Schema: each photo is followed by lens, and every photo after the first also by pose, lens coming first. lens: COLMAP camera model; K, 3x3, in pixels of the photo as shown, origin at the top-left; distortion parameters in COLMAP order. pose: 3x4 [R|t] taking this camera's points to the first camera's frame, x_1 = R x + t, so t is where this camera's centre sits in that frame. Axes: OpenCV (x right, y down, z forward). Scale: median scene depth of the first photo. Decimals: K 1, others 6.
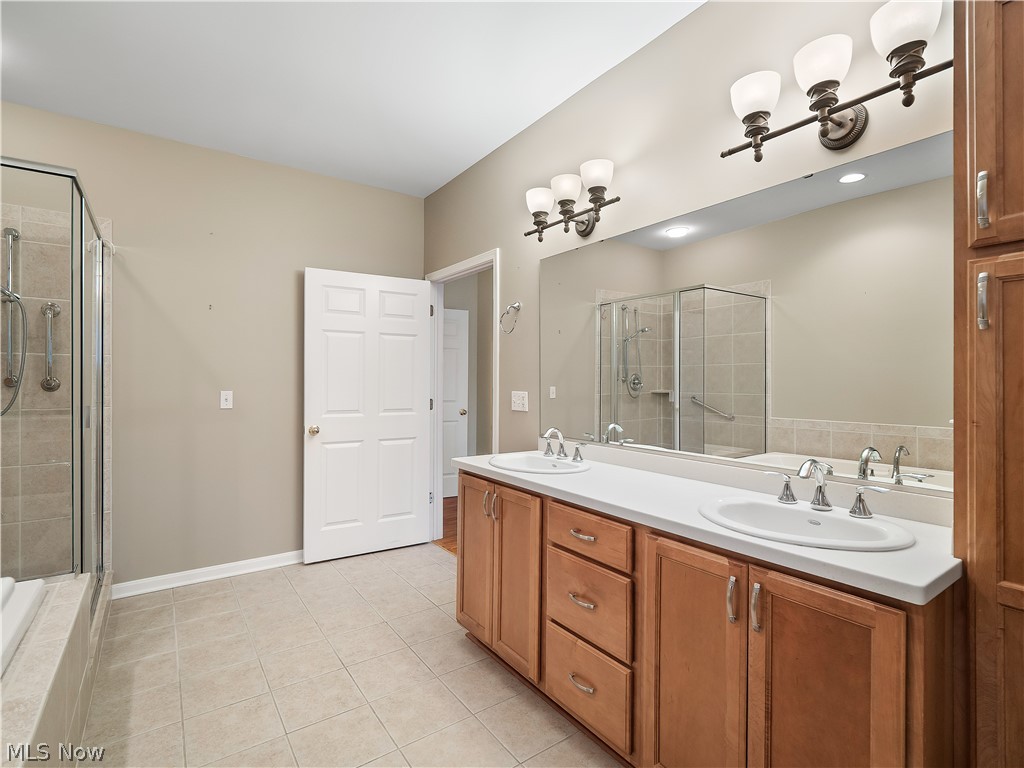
lens RADIAL K [[499.9, 0, 512.4], [0, 499.9, 380.2], [0, 0, 1]] dist [0.003246, -0.004345]
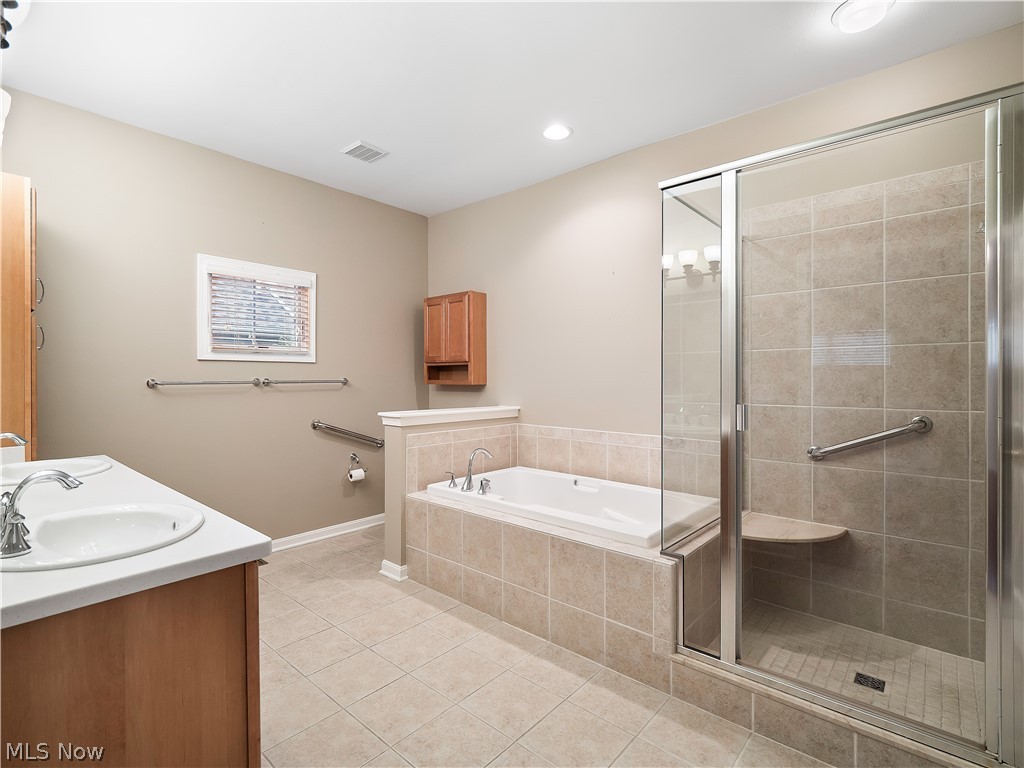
lens RADIAL K [[499.9, 0, 504.5], [0, 499.9, 383.1], [0, 0, 1]] dist [0.003246, -0.004345]
pose [[-0.976509, -0.001448, -0.215472, -0.304830], [-0.001725, 0.999998, 0.001096, 0.019935], [0.215470, 0.001442, -0.976509, 1.953419]]
